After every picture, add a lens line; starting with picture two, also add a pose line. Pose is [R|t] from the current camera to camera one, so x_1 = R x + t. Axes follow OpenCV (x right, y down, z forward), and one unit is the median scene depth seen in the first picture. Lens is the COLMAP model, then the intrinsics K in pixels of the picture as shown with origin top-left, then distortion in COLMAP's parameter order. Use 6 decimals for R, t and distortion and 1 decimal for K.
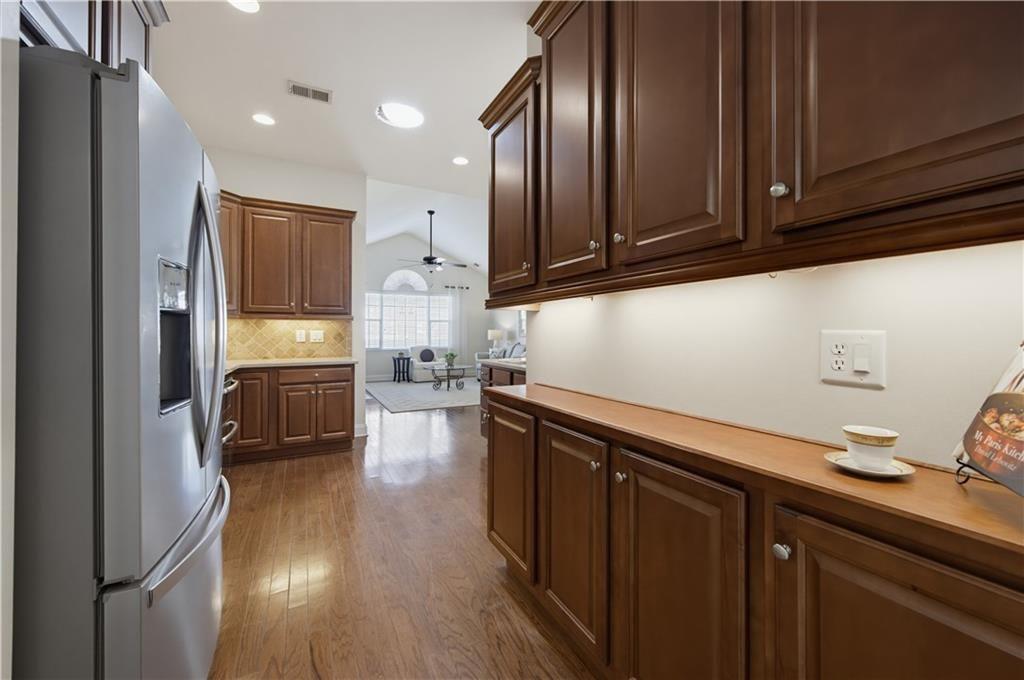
lens RADIAL K [[403.4, 0, 527.3], [0, 403.4, 326.8], [0, 0, 1]] dist [0.007427, -0.003142]
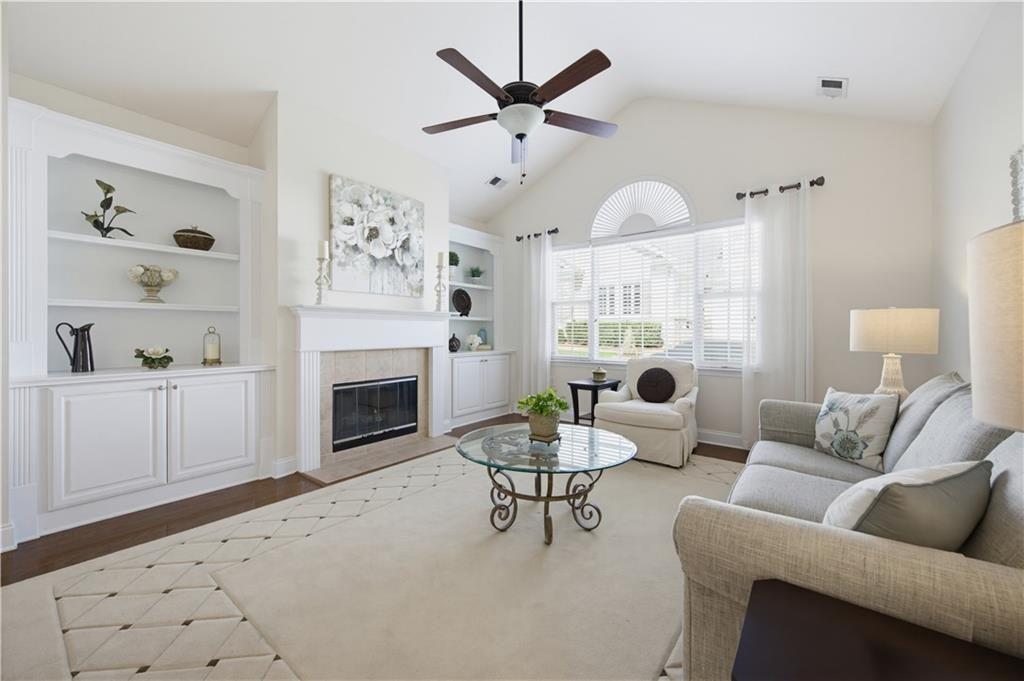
lens RADIAL K [[403.4, 0, 513.2], [0, 403.4, 330.1], [0, 0, 1]] dist [0.007427, -0.003142]
pose [[0.396777, -0.004564, -0.917904, 0.059923], [0.016118, 0.999868, 0.001995, 0.019055], [0.917773, -0.015587, 0.396798, 0.872848]]
